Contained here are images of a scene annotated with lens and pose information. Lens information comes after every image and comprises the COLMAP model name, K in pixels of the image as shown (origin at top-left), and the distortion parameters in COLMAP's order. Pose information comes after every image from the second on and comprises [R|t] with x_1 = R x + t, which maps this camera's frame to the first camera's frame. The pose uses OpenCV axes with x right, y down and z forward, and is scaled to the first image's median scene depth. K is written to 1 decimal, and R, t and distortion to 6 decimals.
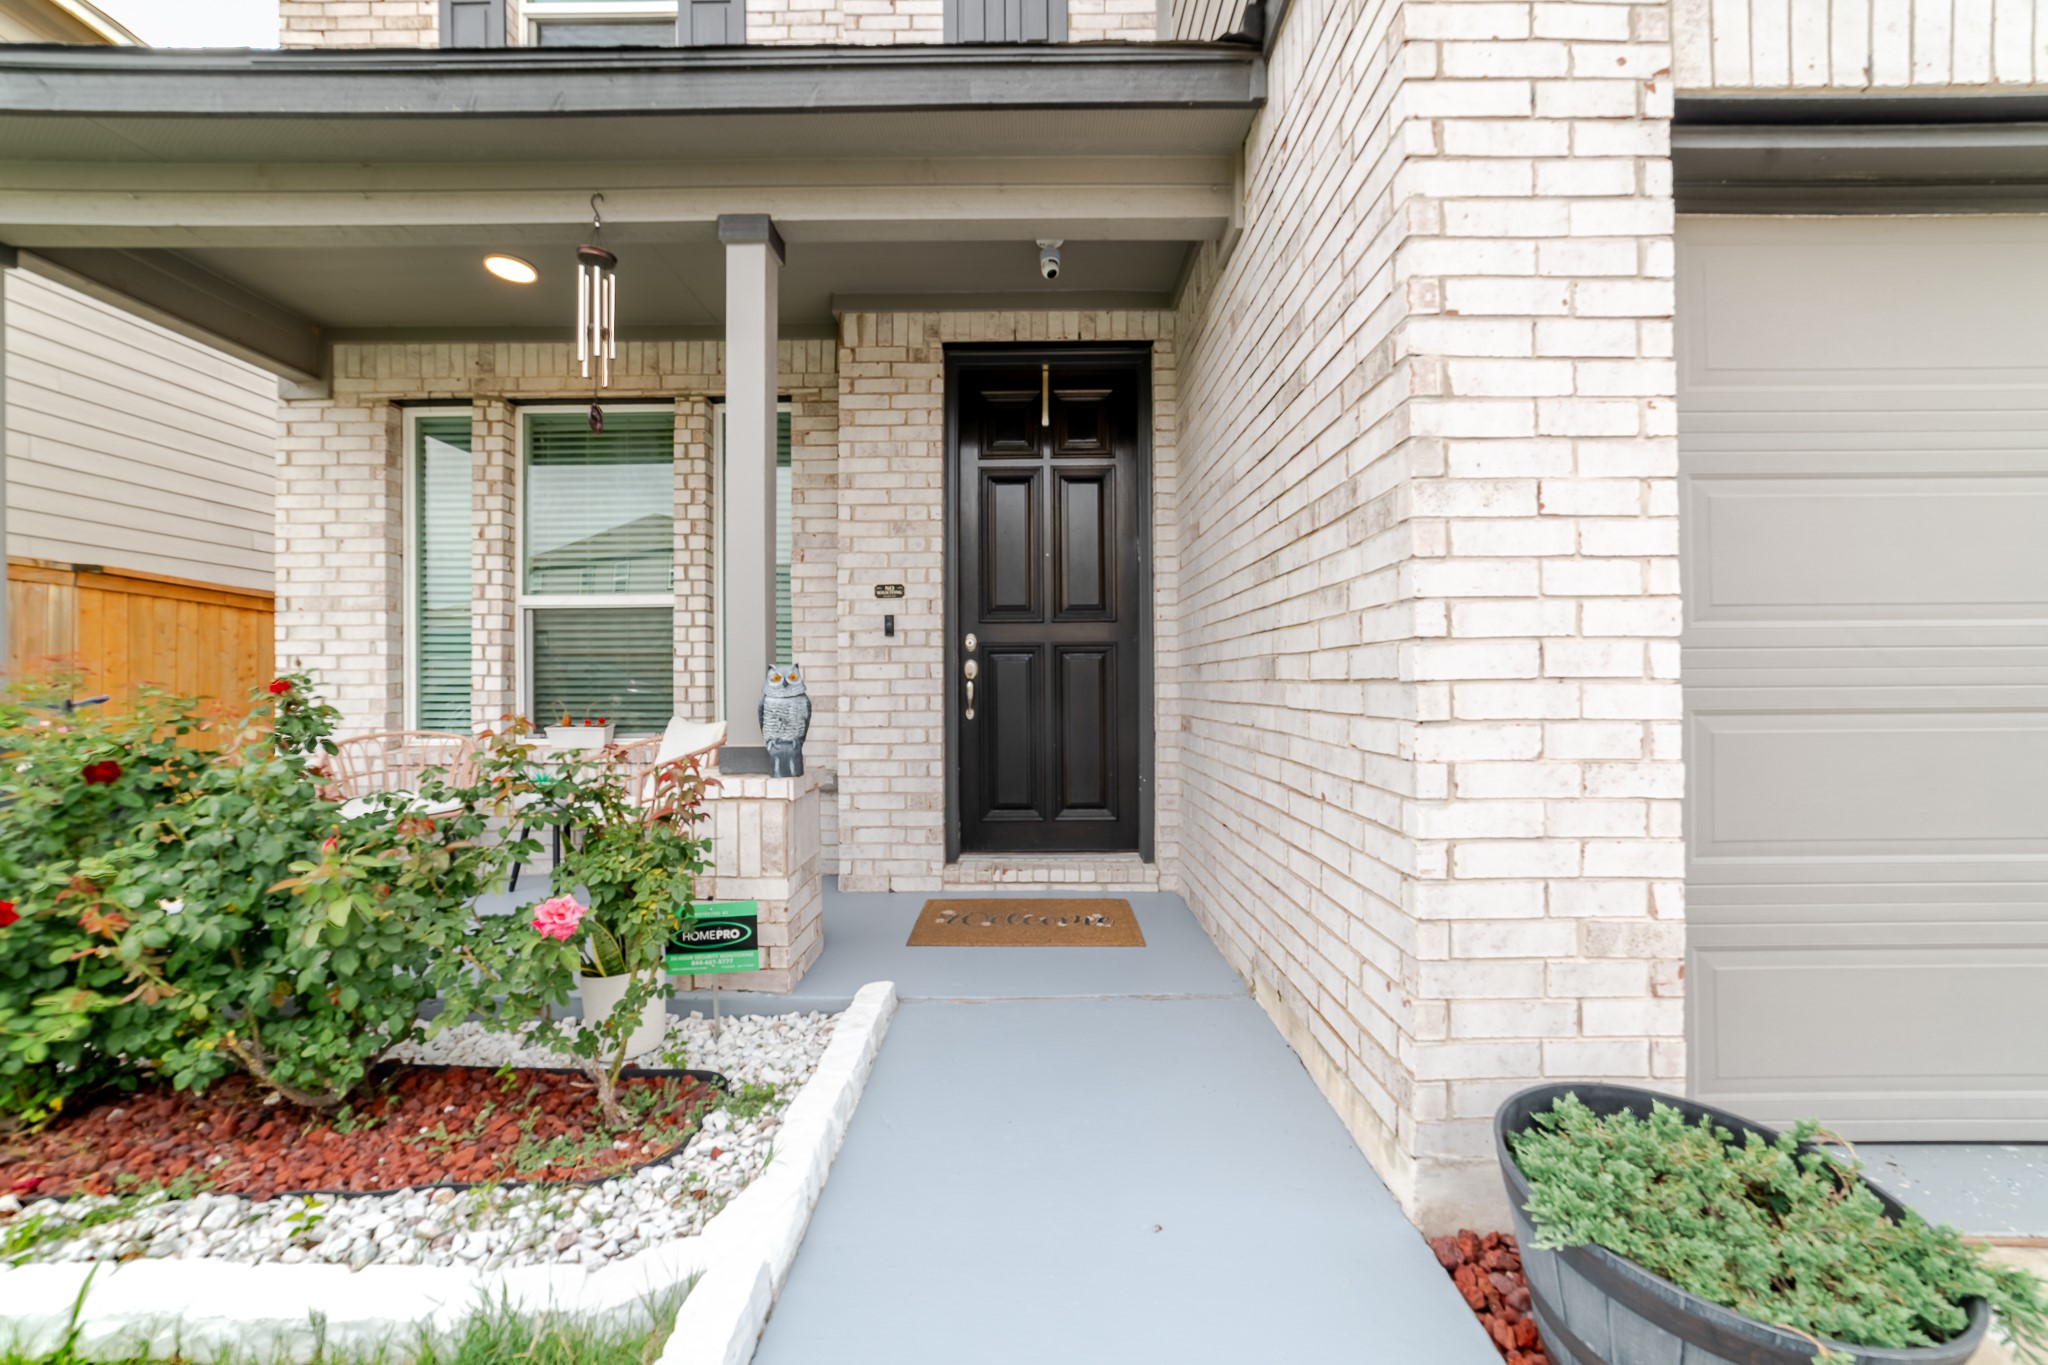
lens RADIAL K [[794.0, 0, 1024.0], [0, 794.0, 688.4], [0, 0, 1]] dist [-0.013151, 0.003002]
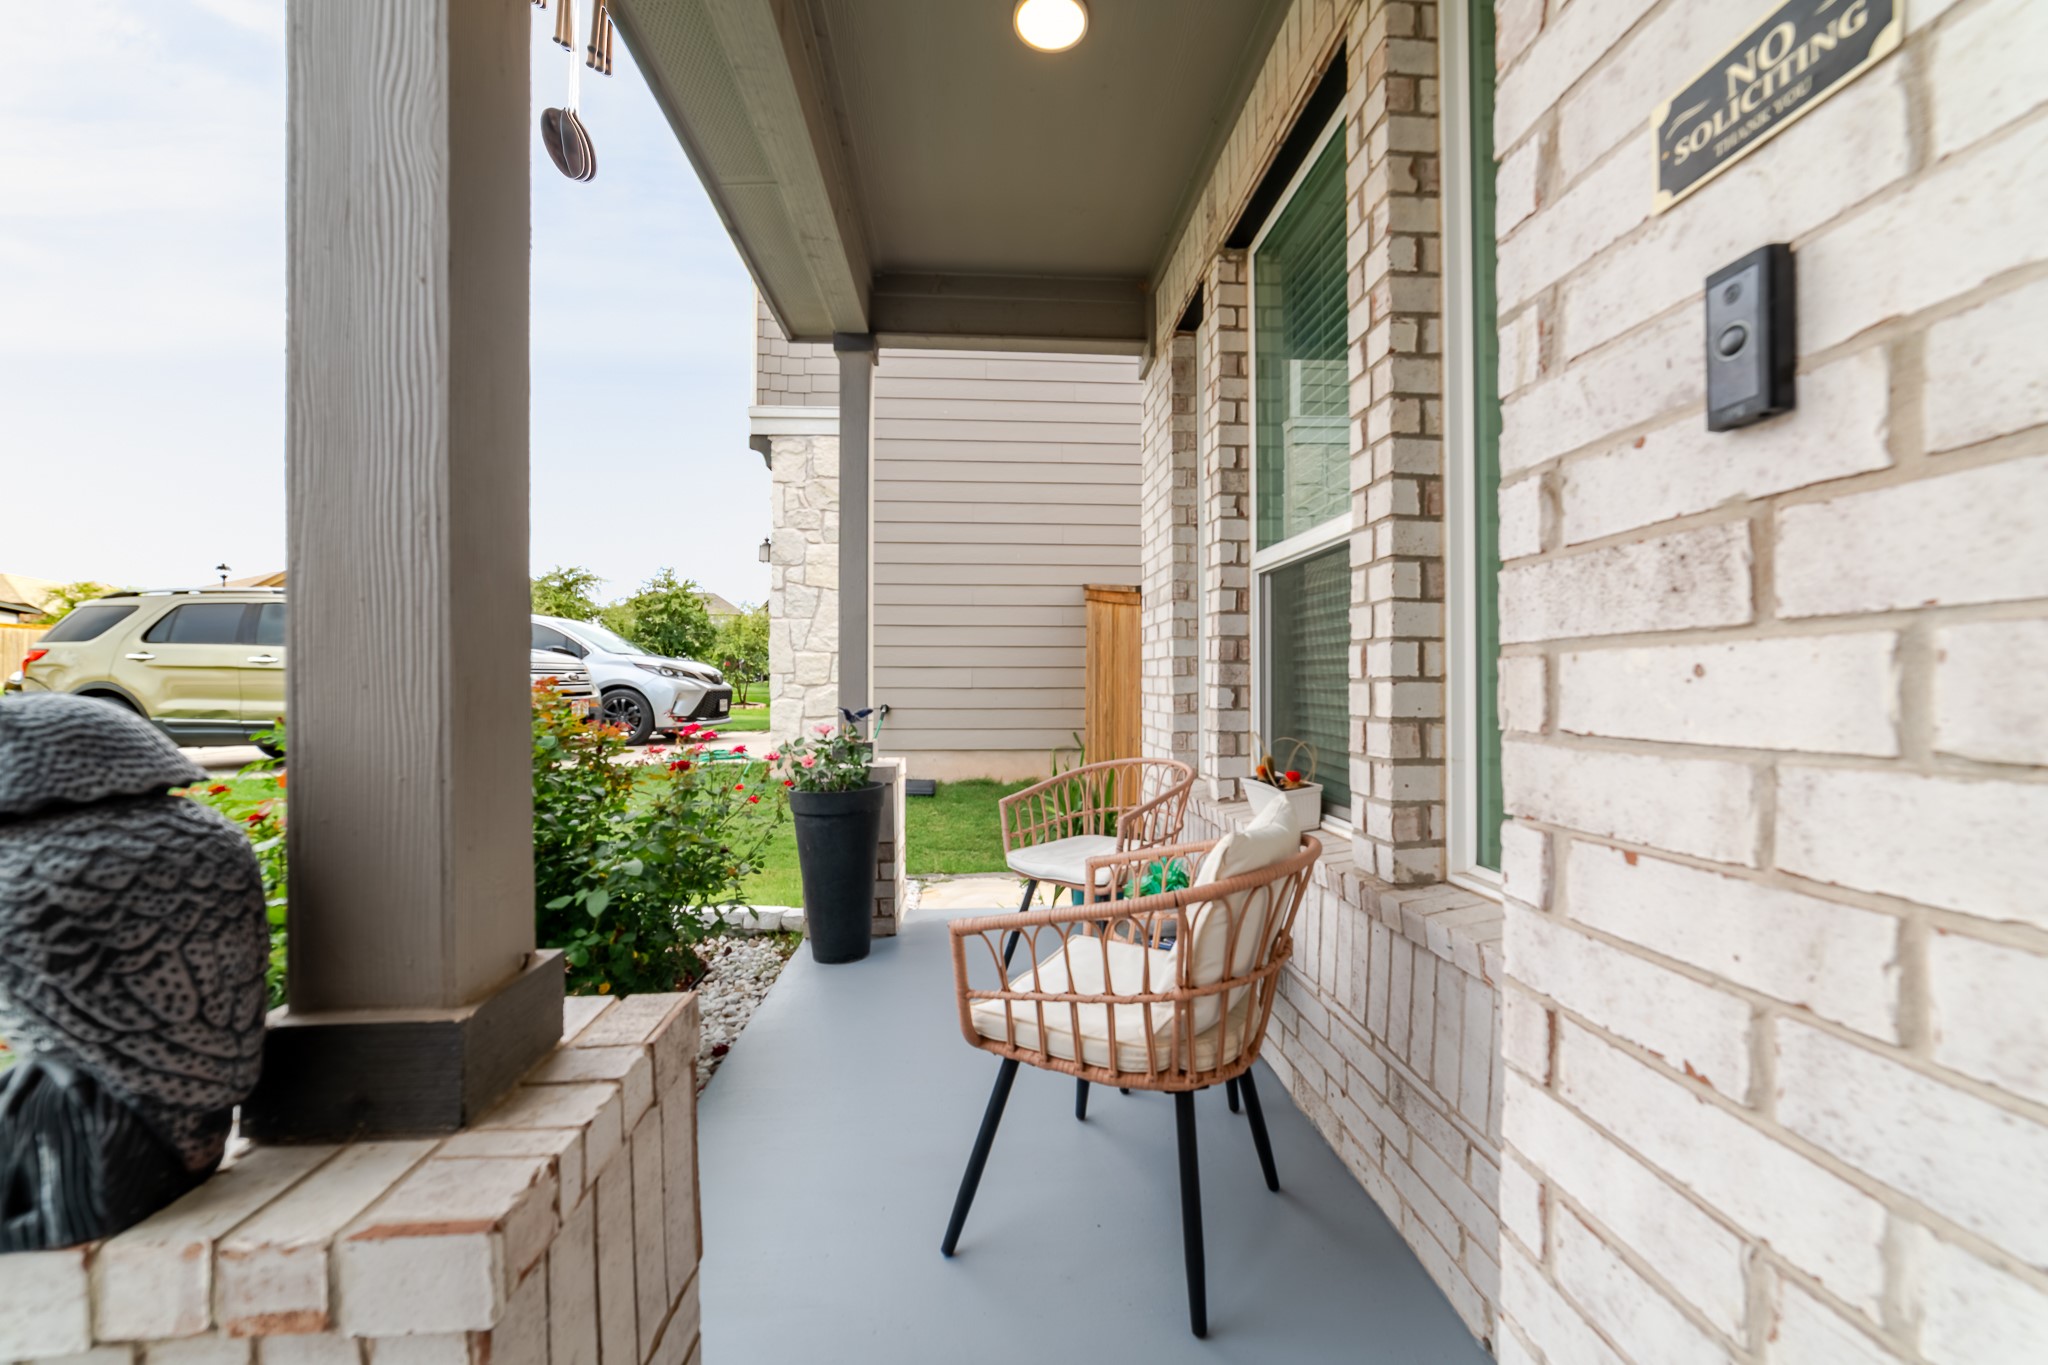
lens RADIAL K [[794.0, 0, 1026.5], [0, 794.0, 679.2], [0, 0, 1]] dist [-0.013151, 0.003002]
pose [[0.067689, -0.001739, -0.997705, -0.048627], [0.003202, 0.999994, -0.001526, -0.023957], [0.997701, -0.003091, 0.067694, 0.870412]]
